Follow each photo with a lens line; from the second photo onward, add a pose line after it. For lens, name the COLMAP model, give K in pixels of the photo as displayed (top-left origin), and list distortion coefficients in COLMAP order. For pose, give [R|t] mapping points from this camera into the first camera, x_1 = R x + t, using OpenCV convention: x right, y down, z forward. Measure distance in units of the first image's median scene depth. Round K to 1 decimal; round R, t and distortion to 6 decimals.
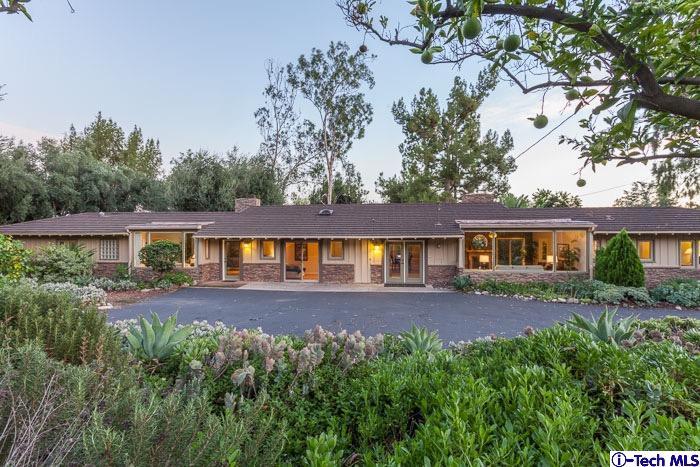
lens RADIAL K [[338.7, 0, 350.0], [0, 338.7, 233.5], [0, 0, 1]] dist [-0.002594, -0.000078]
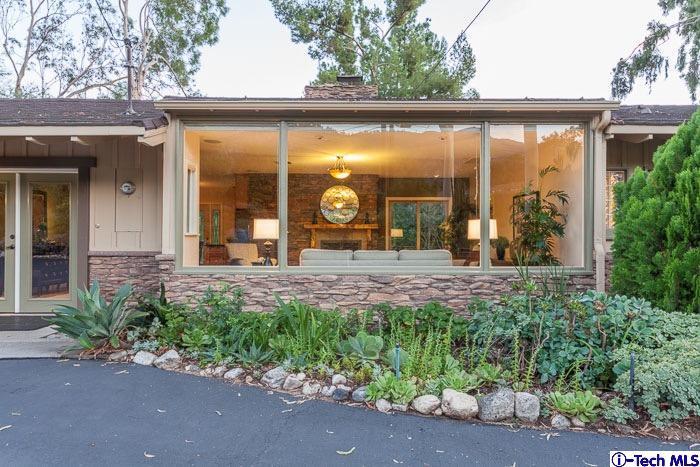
lens RADIAL K [[479.4, 0, 350.0], [0, 479.4, 233.5], [0, 0, 1]] dist [0.000528, 0.000200]
pose [[0.989961, 0.005636, 0.141230, 0.170937], [-0.004813, 0.999969, -0.006163, 0.033861], [-0.141261, 0.005421, 0.989958, 0.240808]]
